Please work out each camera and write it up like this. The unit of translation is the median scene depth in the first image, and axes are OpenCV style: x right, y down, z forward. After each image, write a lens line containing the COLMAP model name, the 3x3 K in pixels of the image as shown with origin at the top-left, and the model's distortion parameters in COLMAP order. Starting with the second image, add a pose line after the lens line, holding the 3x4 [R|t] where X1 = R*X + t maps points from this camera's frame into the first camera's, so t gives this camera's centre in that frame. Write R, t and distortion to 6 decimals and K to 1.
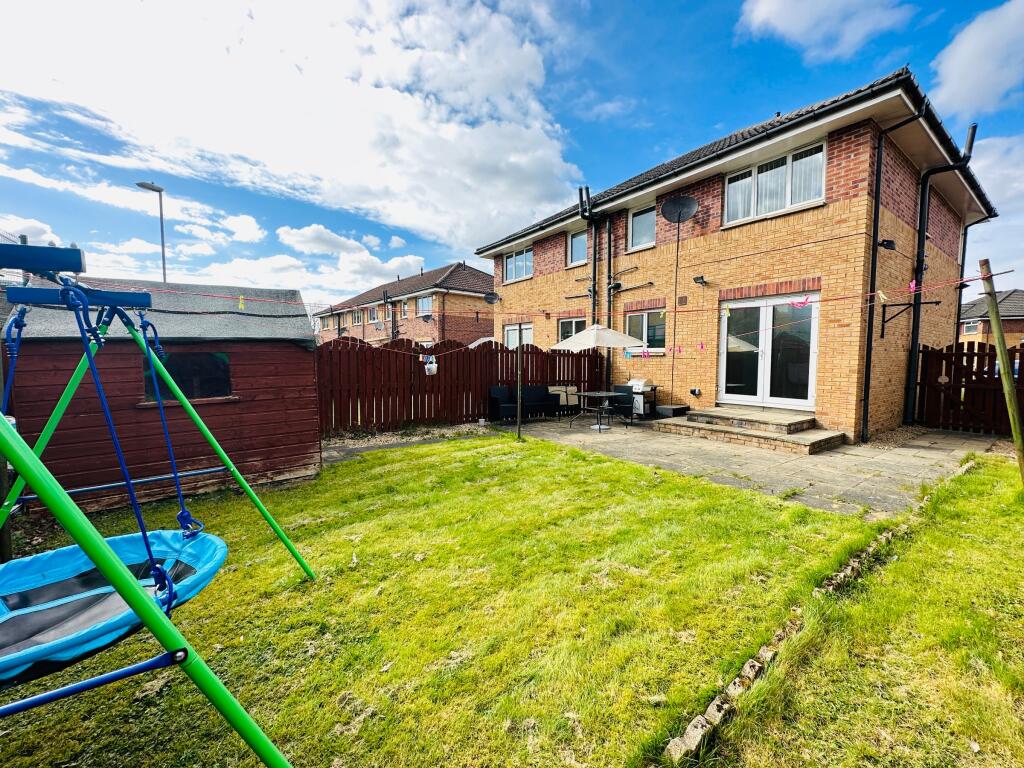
lens RADIAL K [[409.6, 0, 516.5], [0, 409.6, 385.4], [0, 0, 1]] dist [-0.003646, 0.000775]
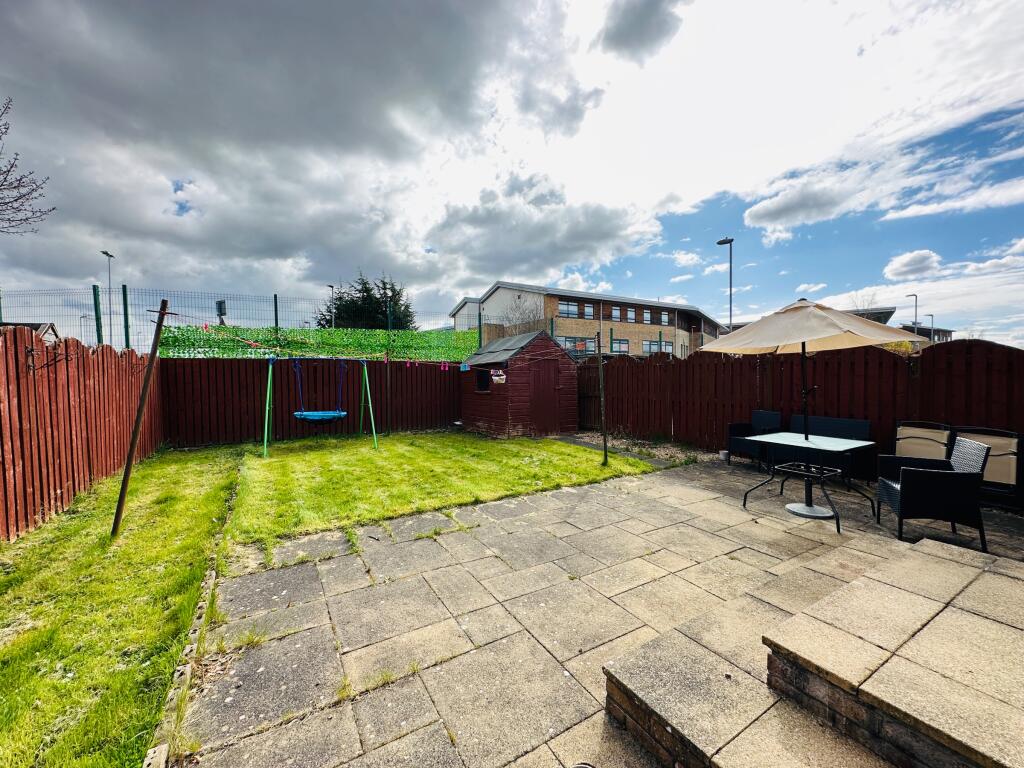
lens RADIAL K [[409.6, 0, 514.4], [0, 409.6, 384.1], [0, 0, 1]] dist [-0.003646, 0.000775]
pose [[-0.083476, 0.026861, -0.996148, 0.733396], [-0.063565, 0.997457, 0.032223, -0.040919], [0.994480, 0.066010, -0.081556, 0.700214]]
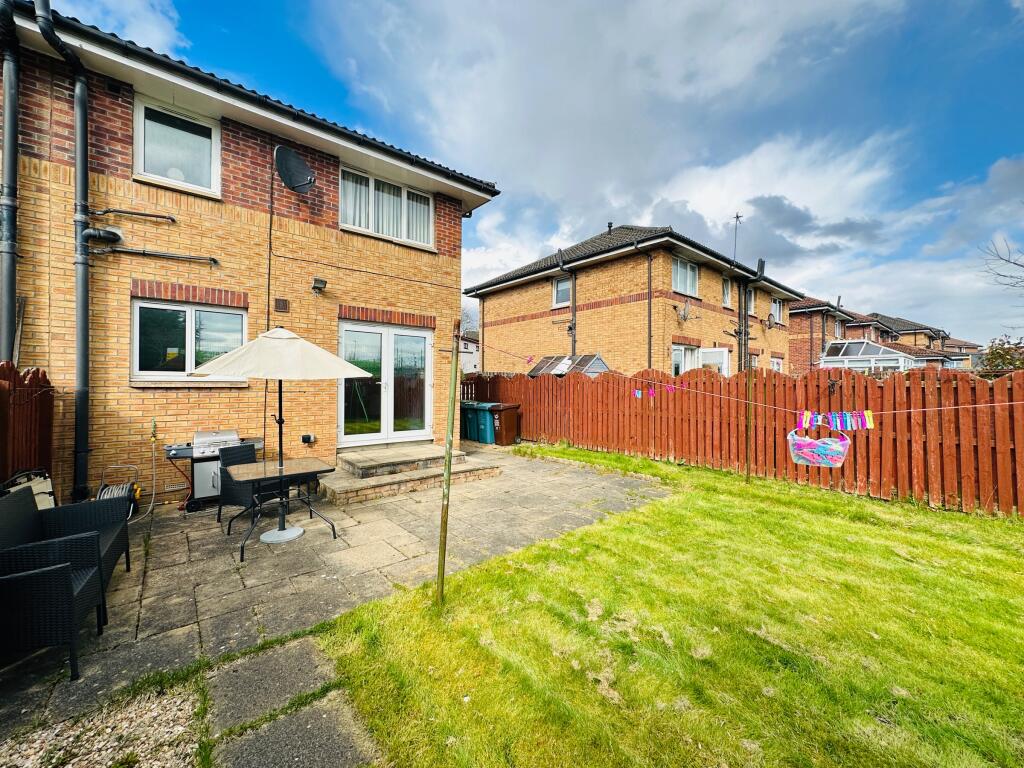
lens RADIAL K [[409.6, 0, 517.6], [0, 409.6, 381.2], [0, 0, 1]] dist [-0.003646, 0.000775]
pose [[-0.088587, 0.004220, 0.996060, -0.326260], [0.061864, 0.998084, 0.001274, -0.068223], [-0.994145, 0.061733, -0.088678, 0.767517]]
